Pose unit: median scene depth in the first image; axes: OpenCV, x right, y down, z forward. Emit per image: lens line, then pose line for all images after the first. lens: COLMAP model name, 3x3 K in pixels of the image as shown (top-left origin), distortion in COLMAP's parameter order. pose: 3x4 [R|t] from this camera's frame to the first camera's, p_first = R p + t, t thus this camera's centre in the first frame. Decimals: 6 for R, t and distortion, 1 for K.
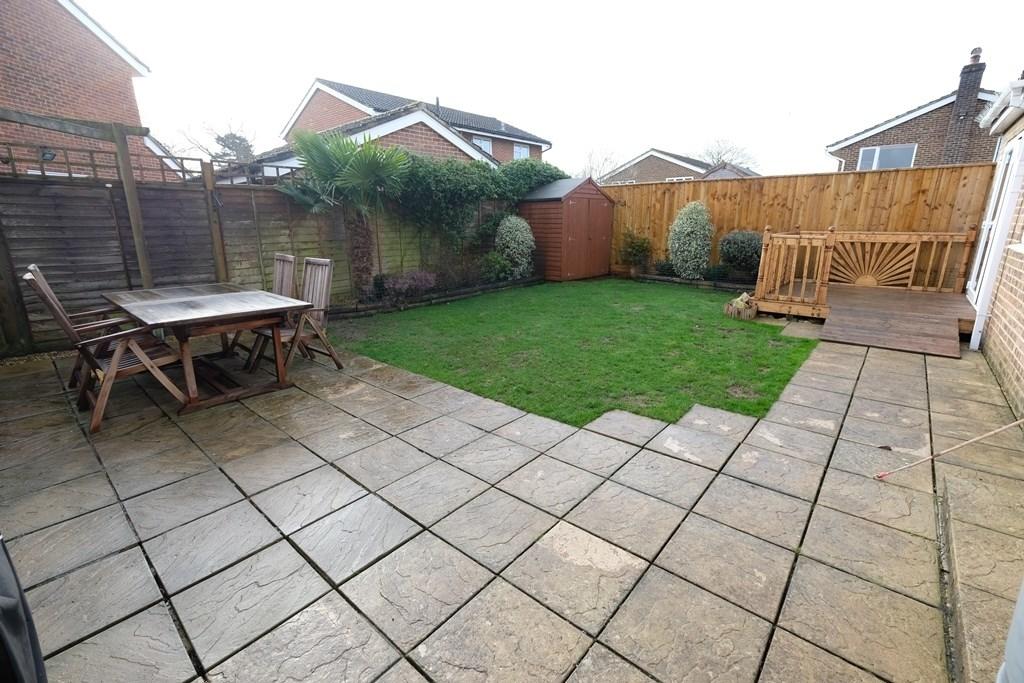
lens RADIAL K [[445.1, 0, 512.0], [0, 445.1, 339.5], [0, 0, 1]] dist [-0.003209, 0.000663]
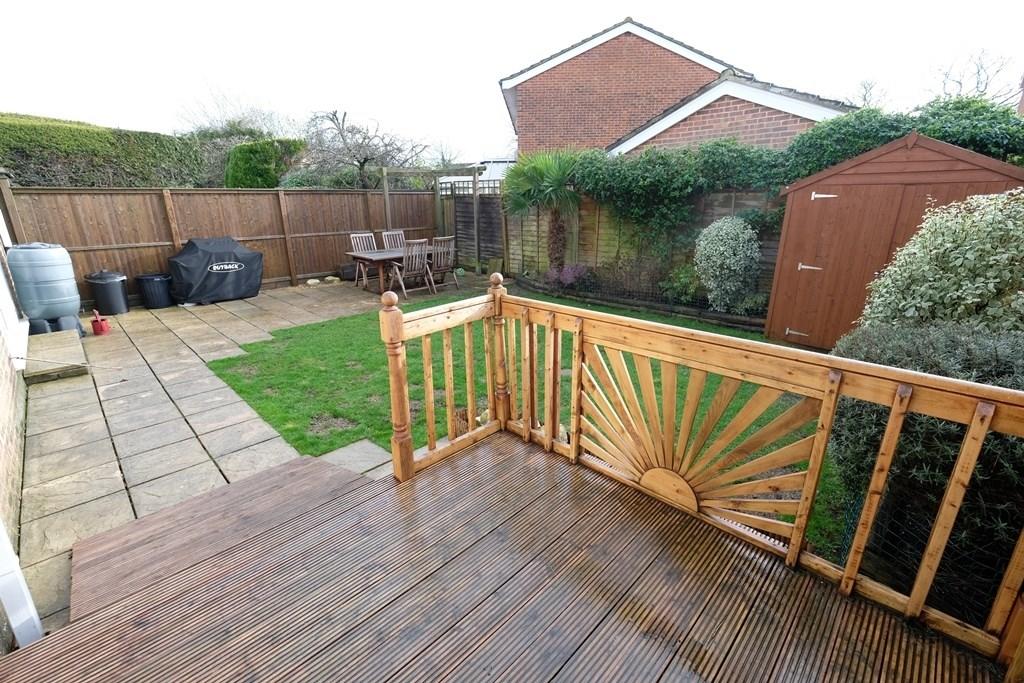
lens RADIAL K [[445.1, 0, 513.4], [0, 445.1, 340.6], [0, 0, 1]] dist [-0.003209, 0.000663]
pose [[-0.054599, 0.306501, -0.950303, 1.504863], [-0.253443, 0.916301, 0.310096, -0.497396], [0.965808, 0.257779, 0.027652, 1.525117]]
